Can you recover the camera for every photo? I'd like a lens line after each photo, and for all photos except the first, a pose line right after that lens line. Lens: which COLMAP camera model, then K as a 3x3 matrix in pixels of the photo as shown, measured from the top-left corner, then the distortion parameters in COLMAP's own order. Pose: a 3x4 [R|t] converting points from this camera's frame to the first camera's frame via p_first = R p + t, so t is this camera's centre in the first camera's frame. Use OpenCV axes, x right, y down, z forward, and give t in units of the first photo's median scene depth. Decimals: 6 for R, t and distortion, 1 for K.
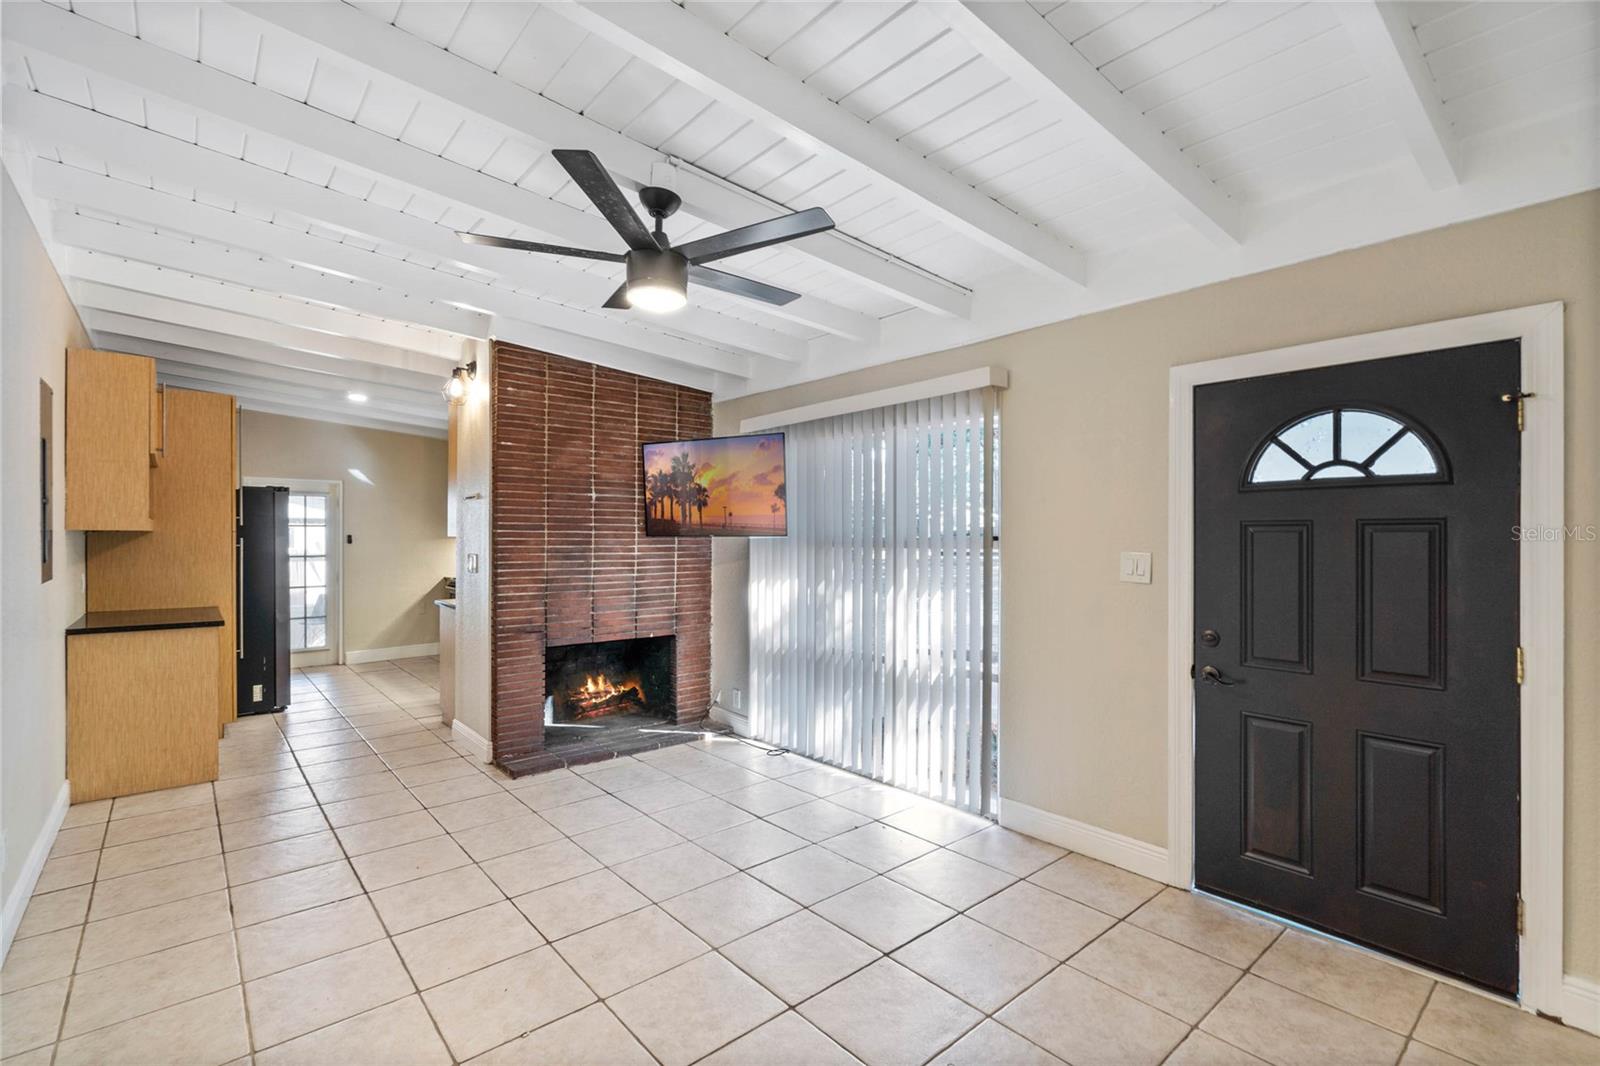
lens RADIAL K [[725.6, 0, 804.8], [0, 725.6, 536.6], [0, 0, 1]] dist [0.000599, -0.000003]
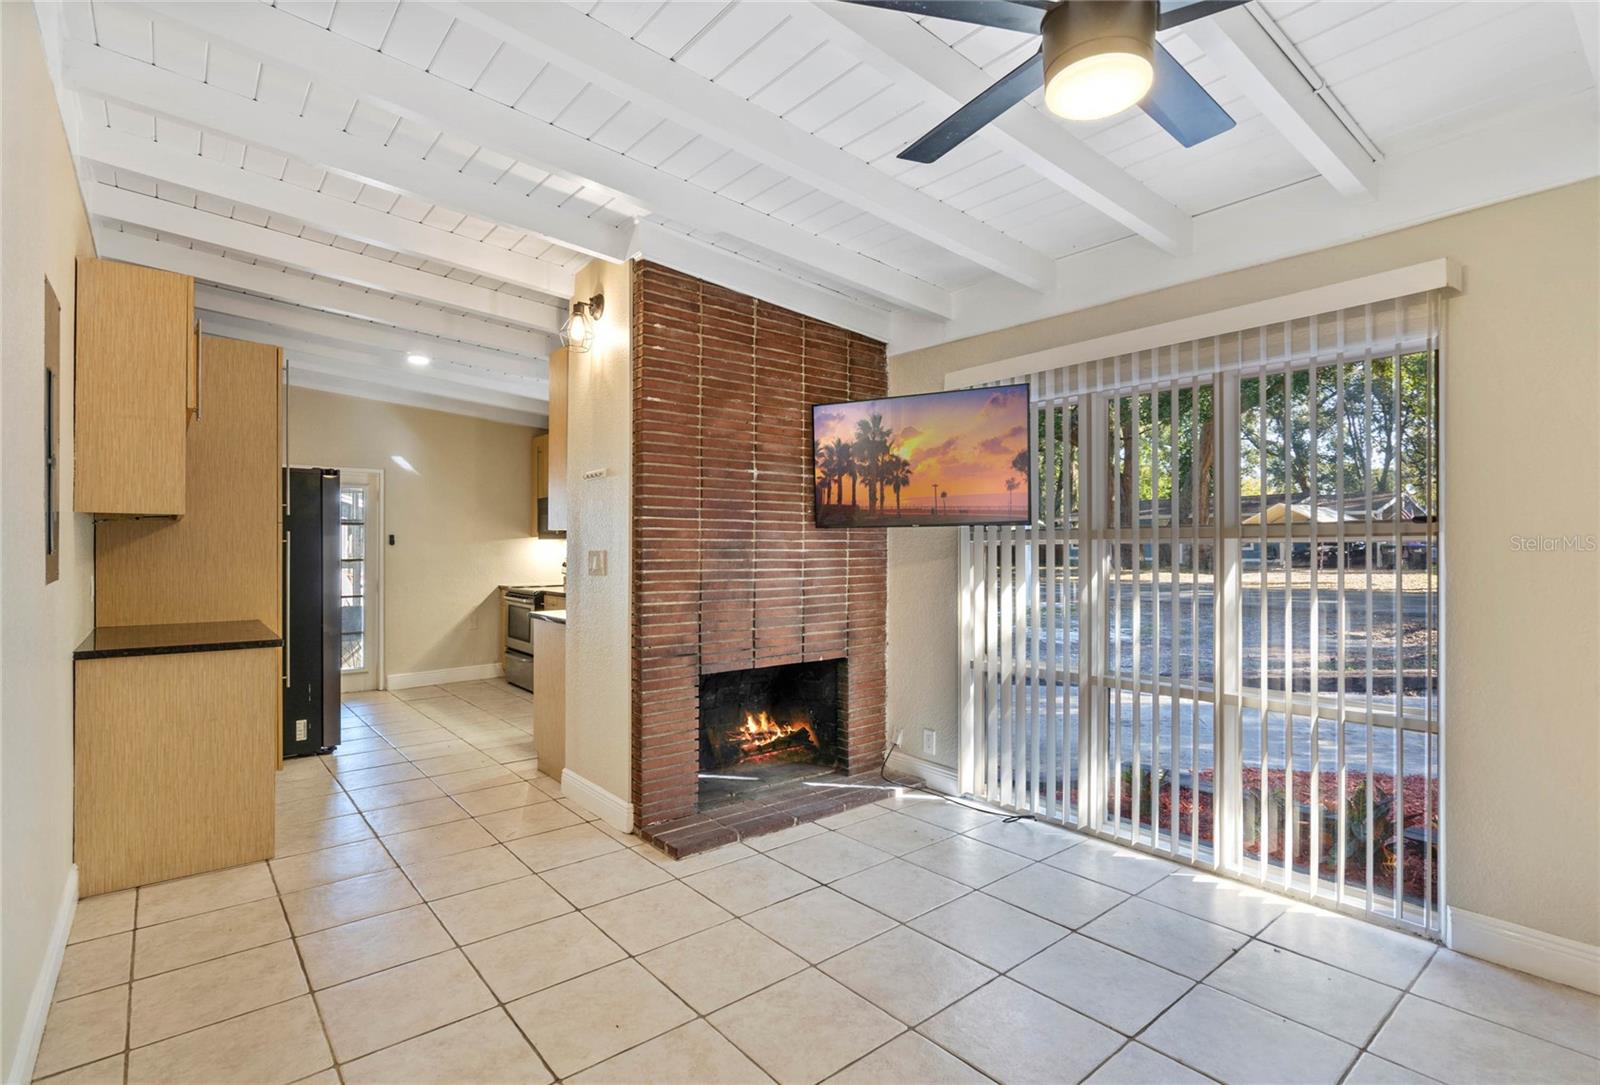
lens RADIAL K [[769.2, 0, 800.0], [0, 769.2, 542.5], [0, 0, 1]] dist [-0.000565, 0.000025]
pose [[0.999788, -0.001754, -0.020512, -0.232767], [0.001633, 0.999981, -0.005955, 0.021074], [0.020522, 0.005920, 0.999772, 0.208950]]
